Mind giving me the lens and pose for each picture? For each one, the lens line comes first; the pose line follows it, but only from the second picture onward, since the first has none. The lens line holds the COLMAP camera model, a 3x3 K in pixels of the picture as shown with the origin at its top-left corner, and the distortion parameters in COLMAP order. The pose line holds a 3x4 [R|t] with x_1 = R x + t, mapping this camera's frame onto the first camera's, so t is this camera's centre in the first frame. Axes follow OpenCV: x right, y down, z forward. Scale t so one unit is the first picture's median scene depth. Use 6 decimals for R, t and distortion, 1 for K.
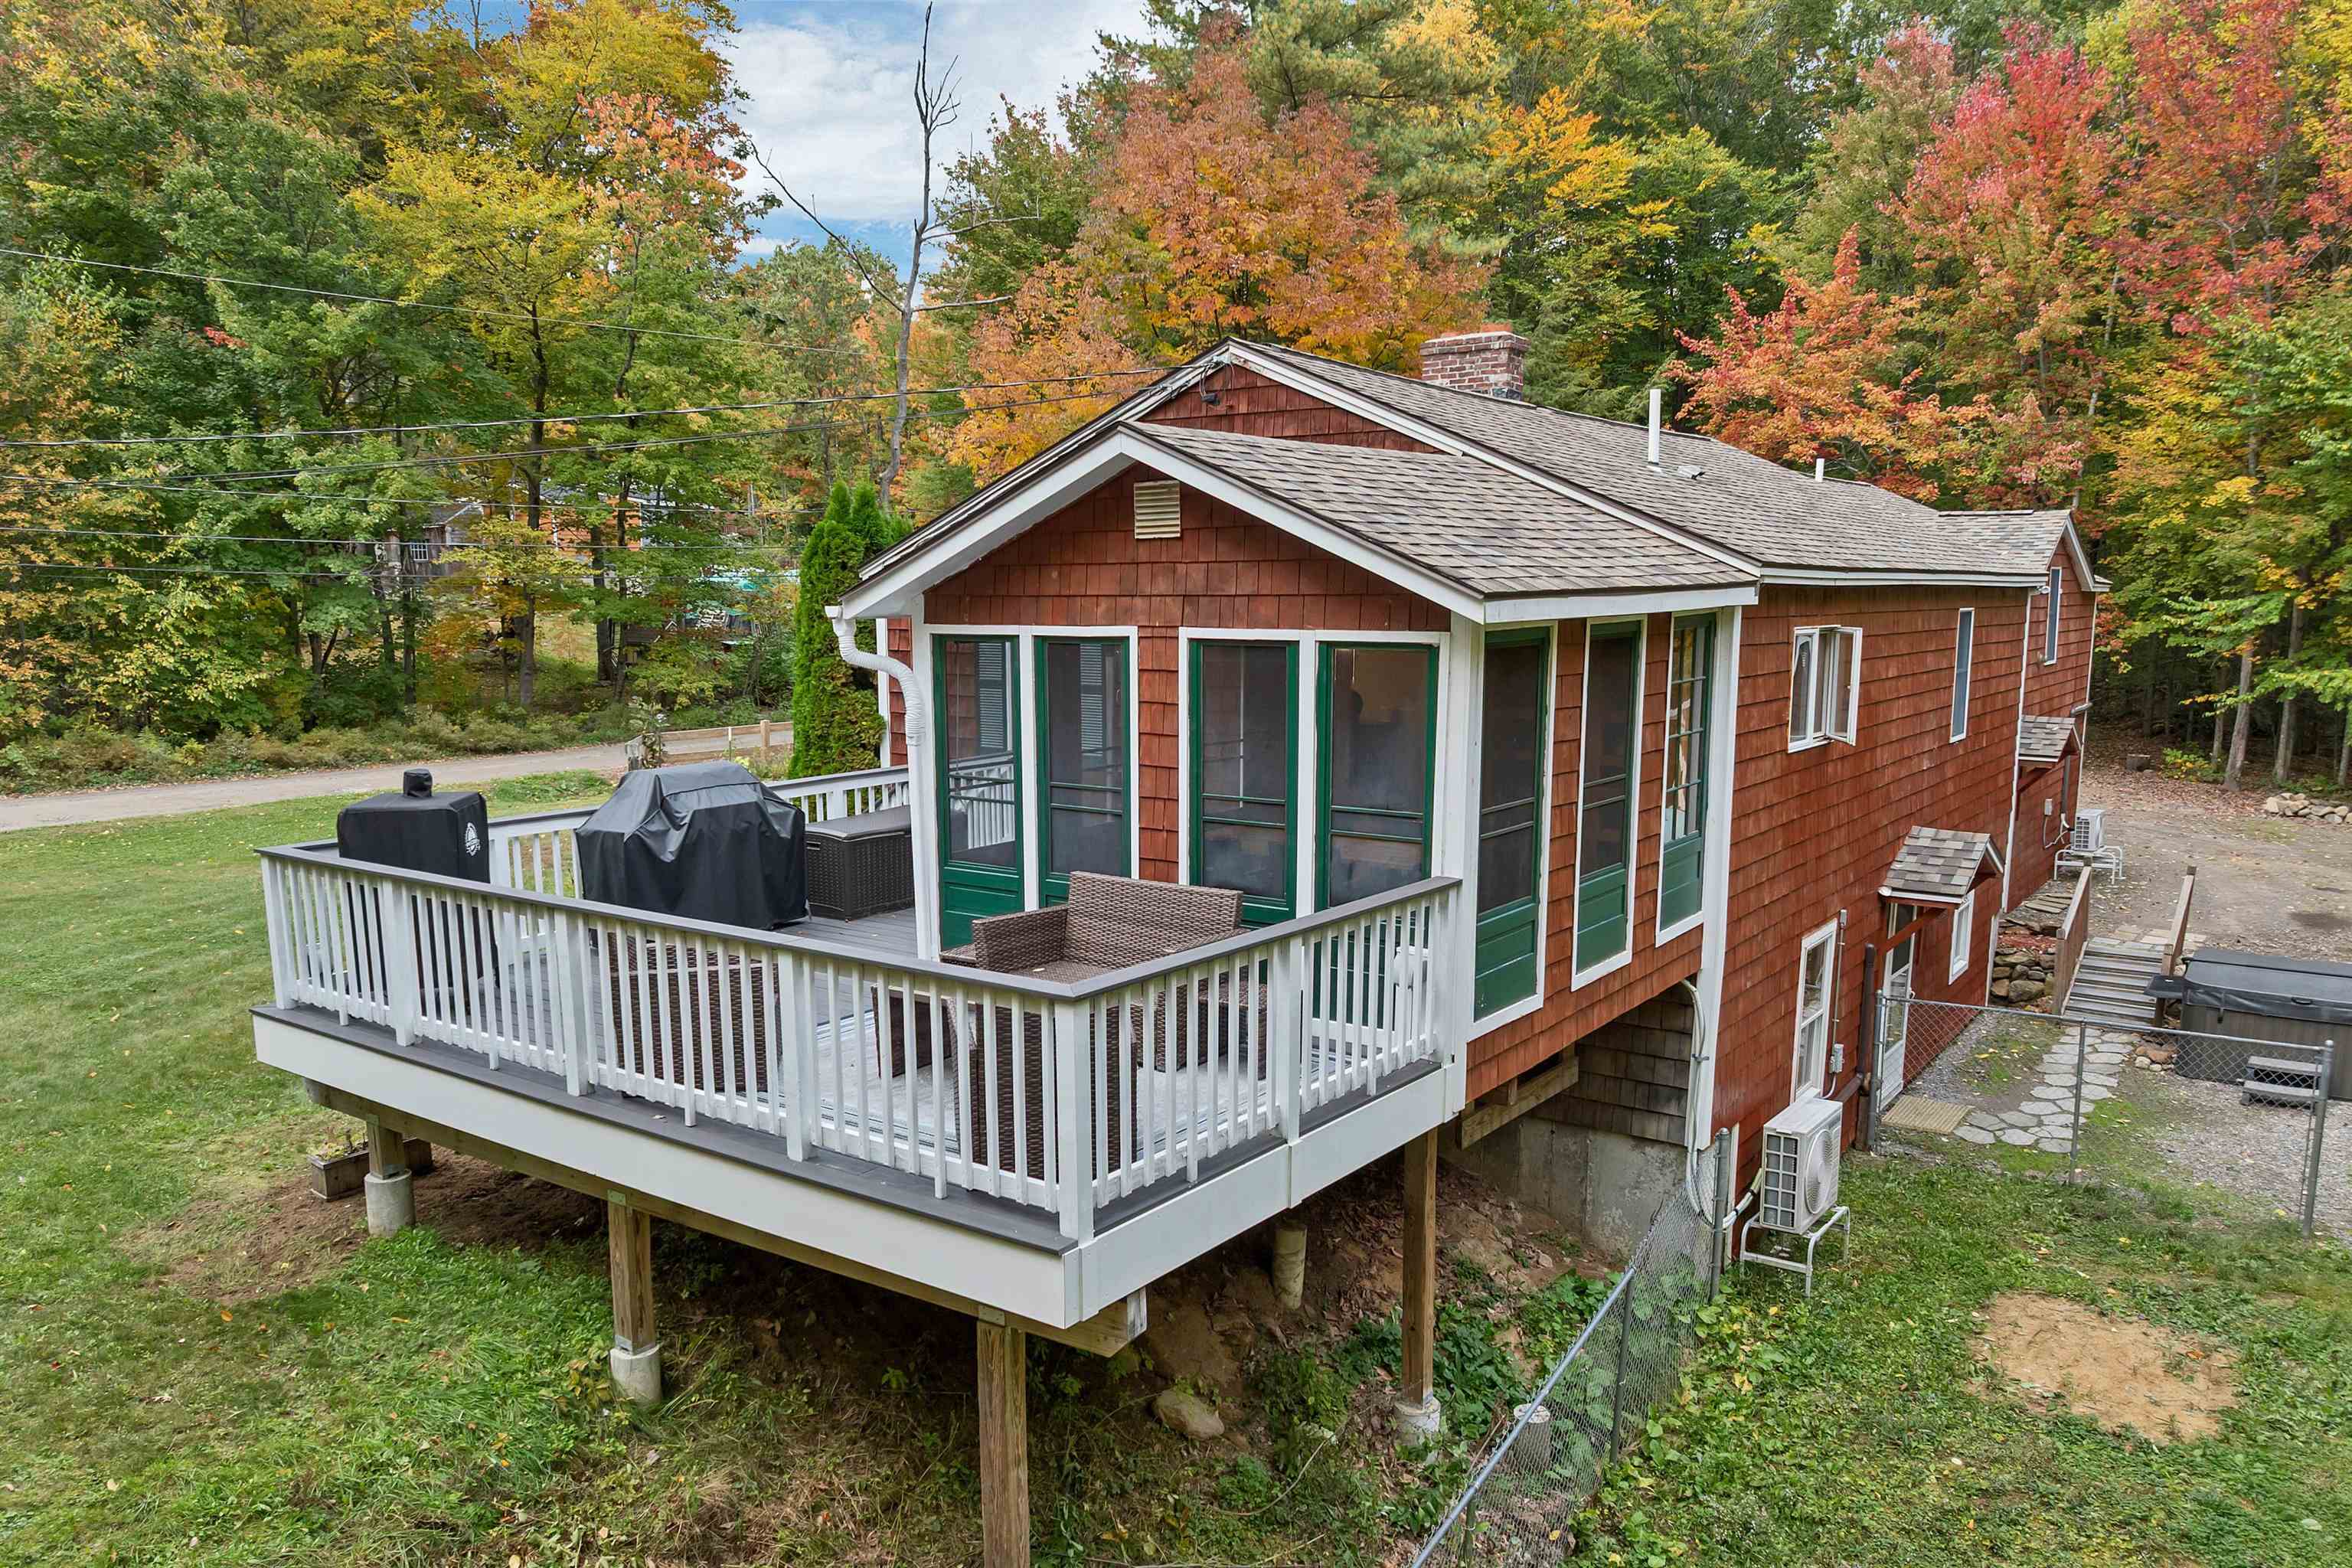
lens RADIAL K [[1681.8, 0, 1181.9], [0, 1681.8, 883.1], [0, 0, 1]] dist [-0.031639, -0.004668]
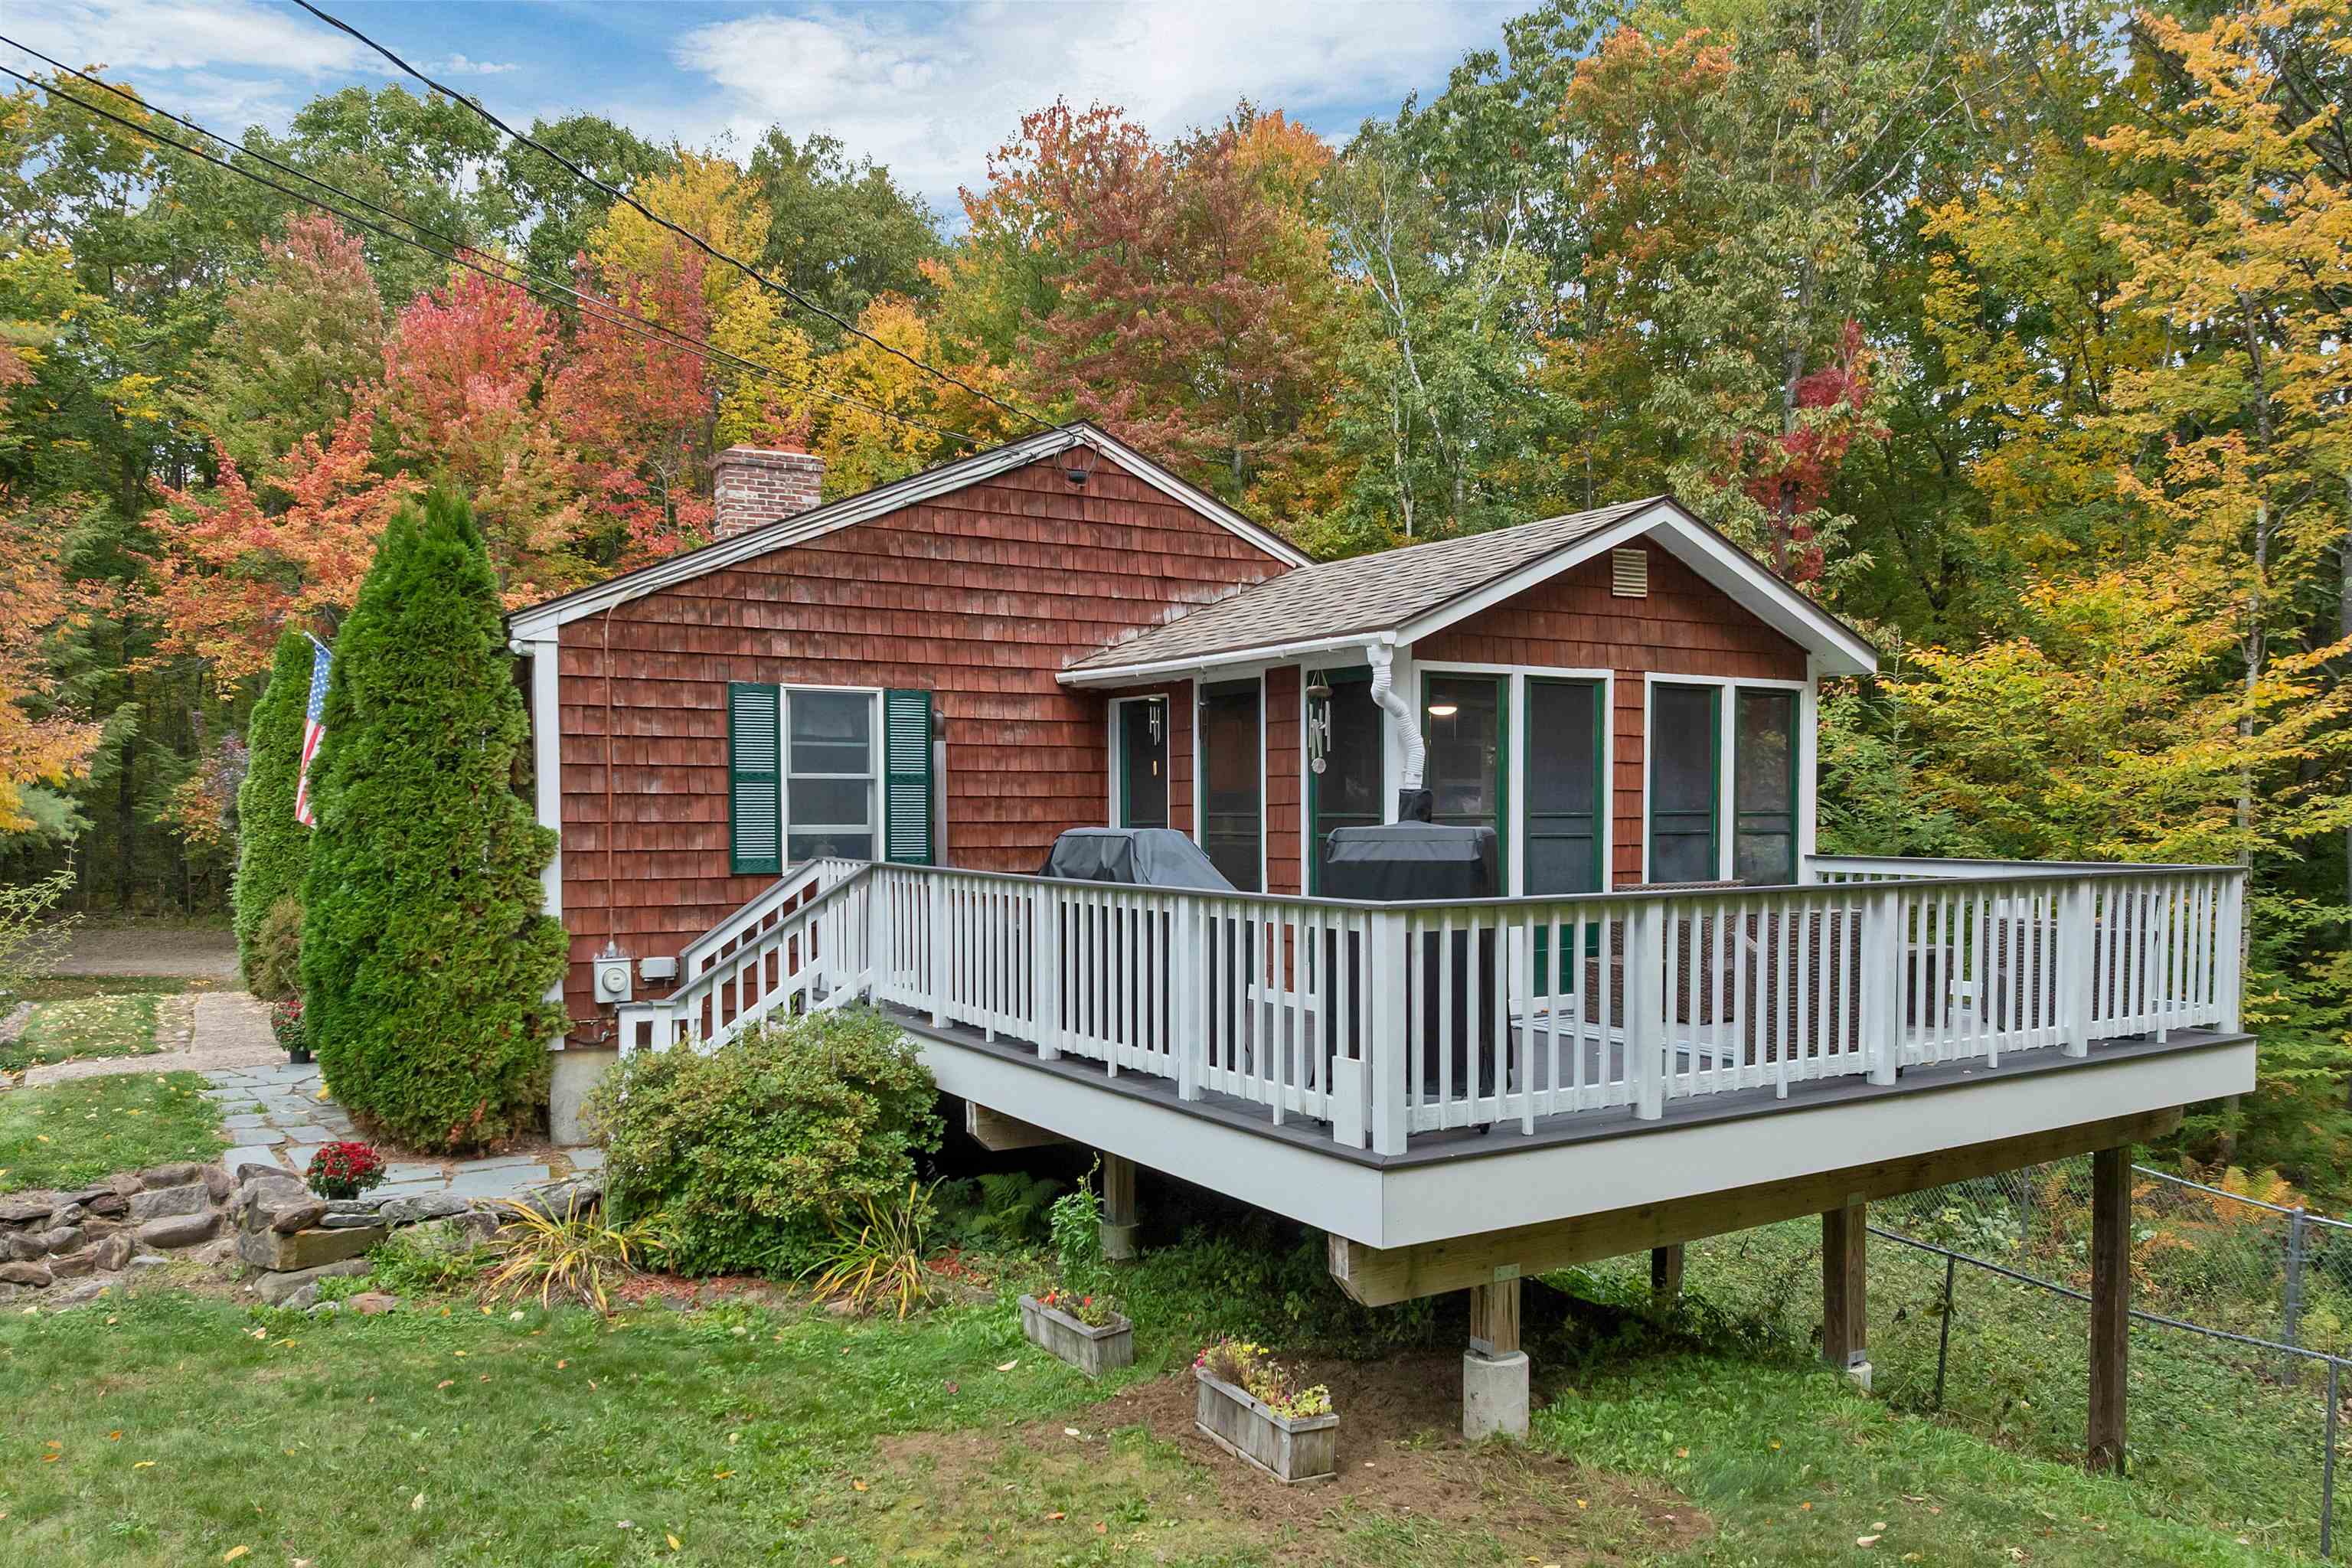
lens RADIAL K [[1712.4, 0, 1181.6], [0, 1712.4, 889.4], [0, 0, 1]] dist [-0.042992, 0.003115]
pose [[0.388129, -0.040203, 0.920728, -1.229167], [0.167648, 0.985459, -0.027642, -0.021375], [-0.906229, 0.165086, 0.389225, 0.837143]]
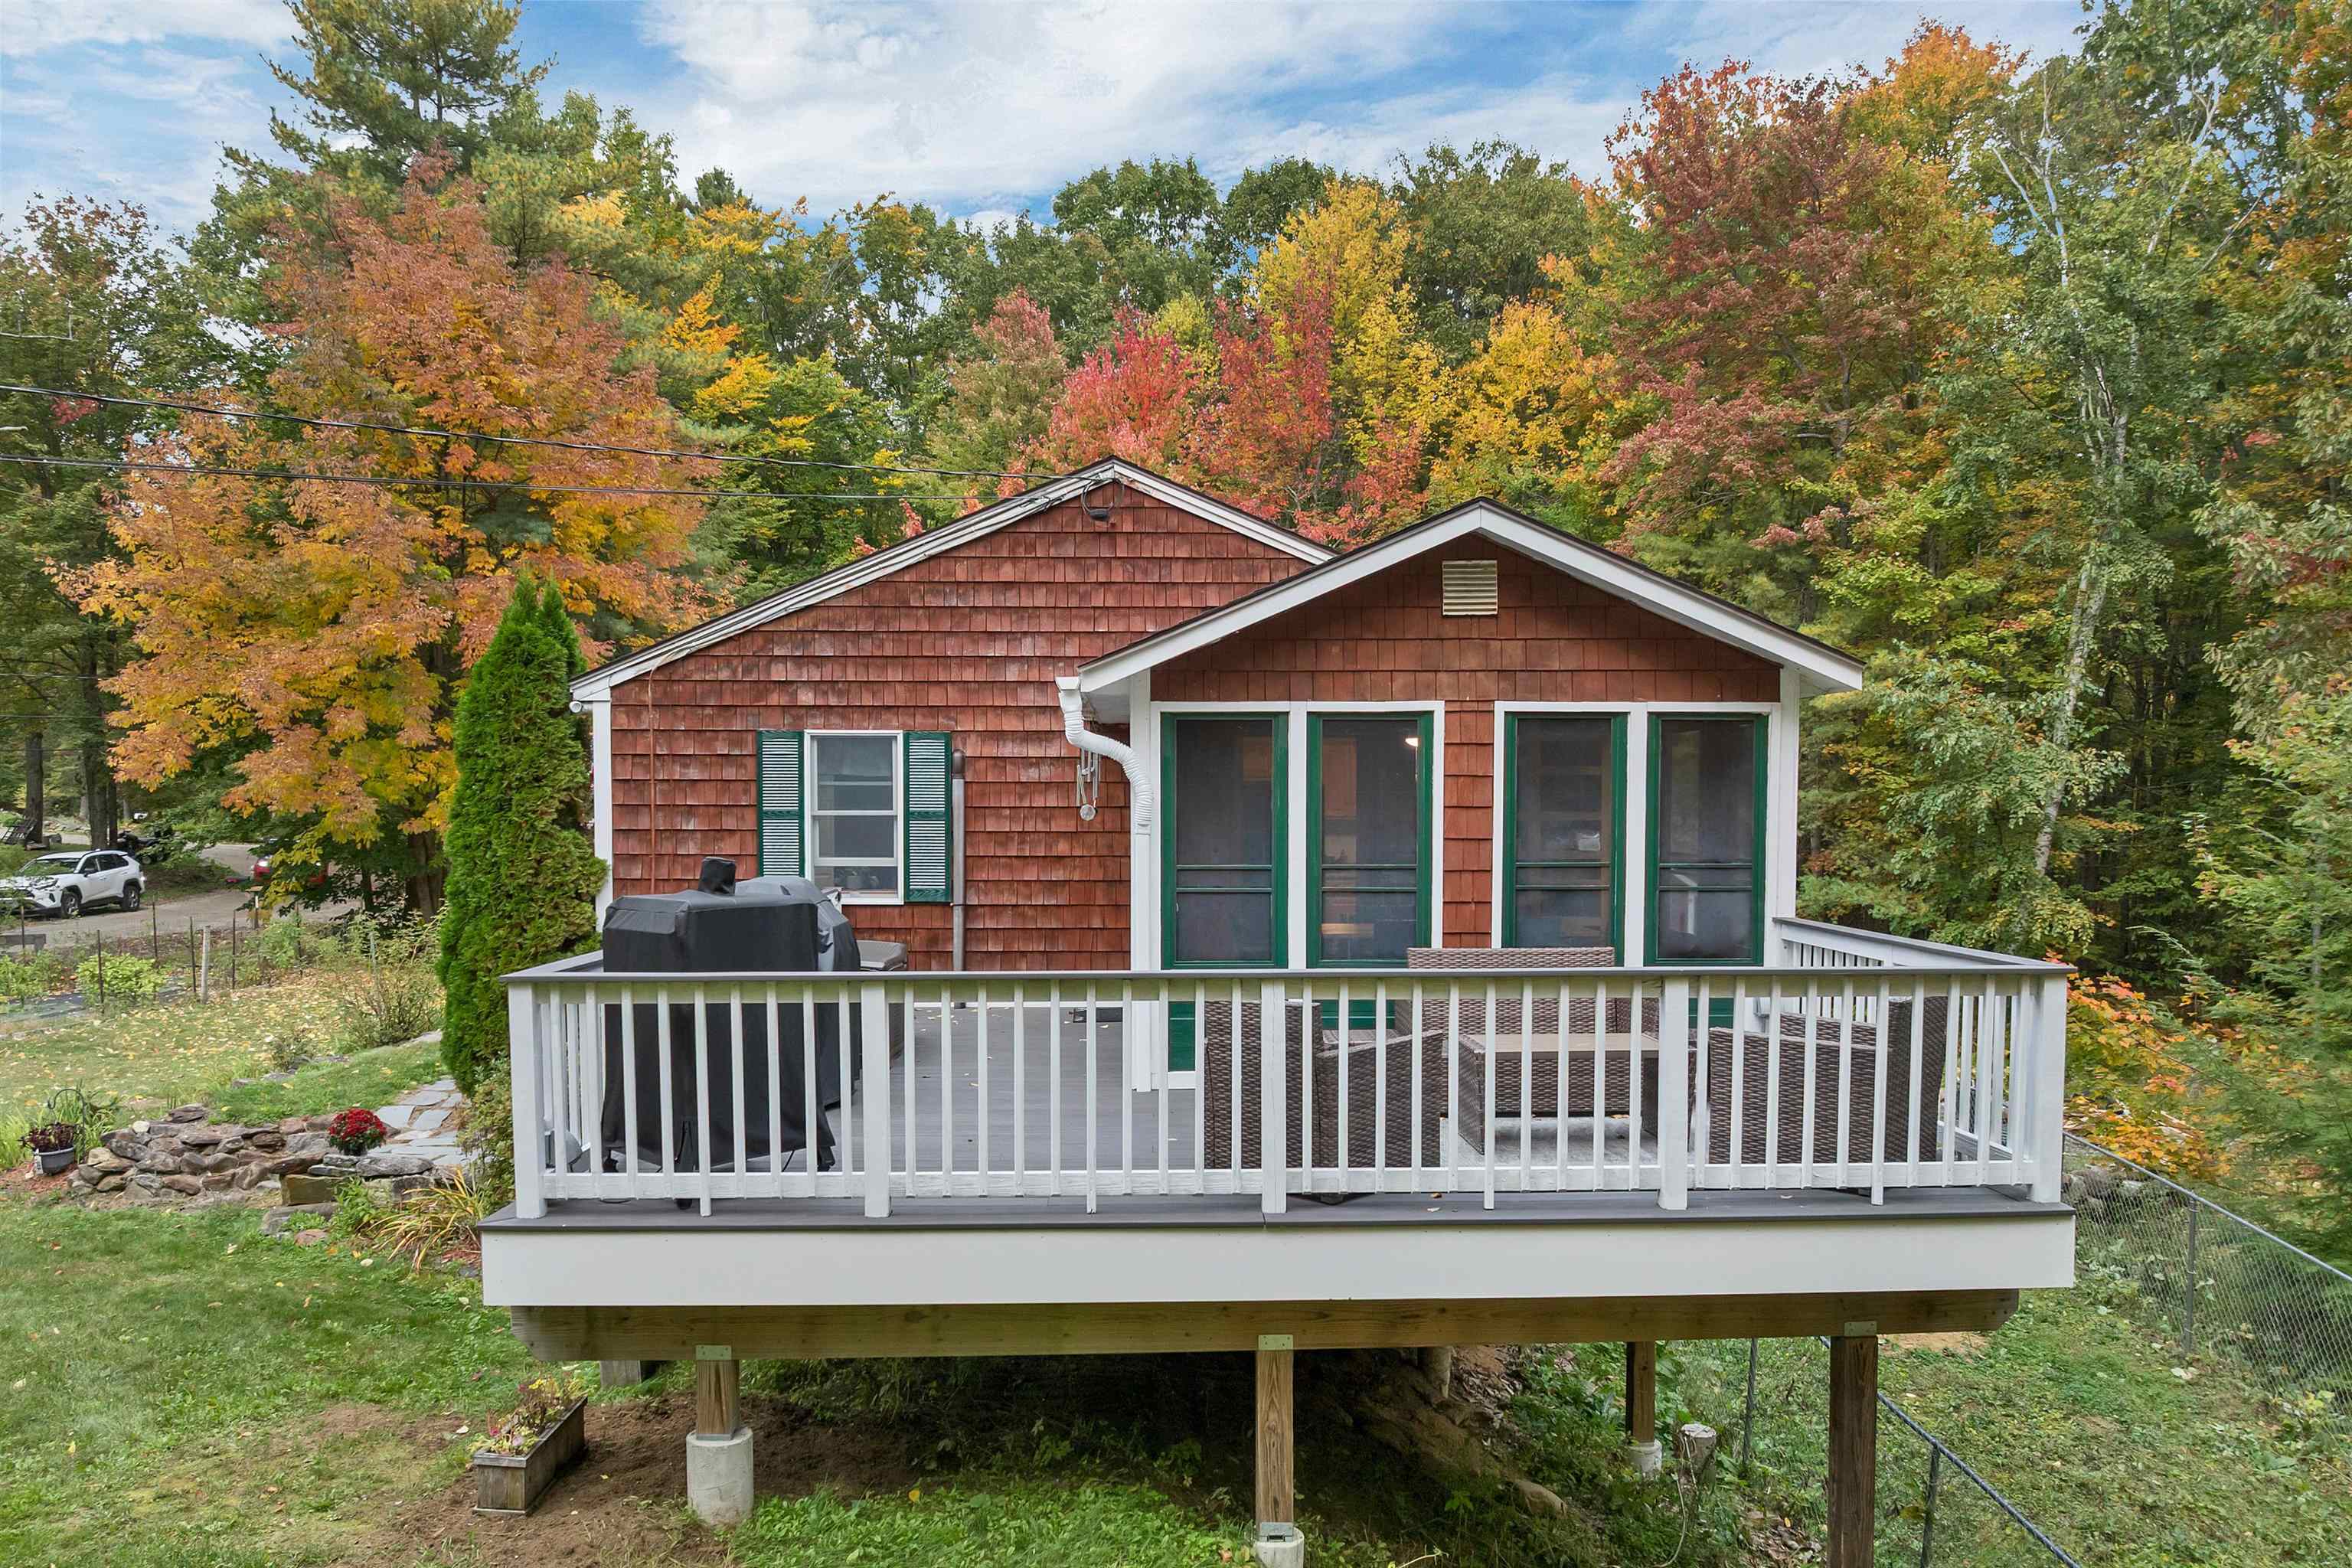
lens RADIAL K [[1702.8, 0, 1171.7], [0, 1702.8, 894.5], [0, 0, 1]] dist [-0.047852, 0.025868]
pose [[0.795109, -0.028503, 0.605797, -0.777773], [0.106834, 0.989857, -0.093647, 0.040242], [-0.596983, 0.139179, 0.790089, 0.307904]]
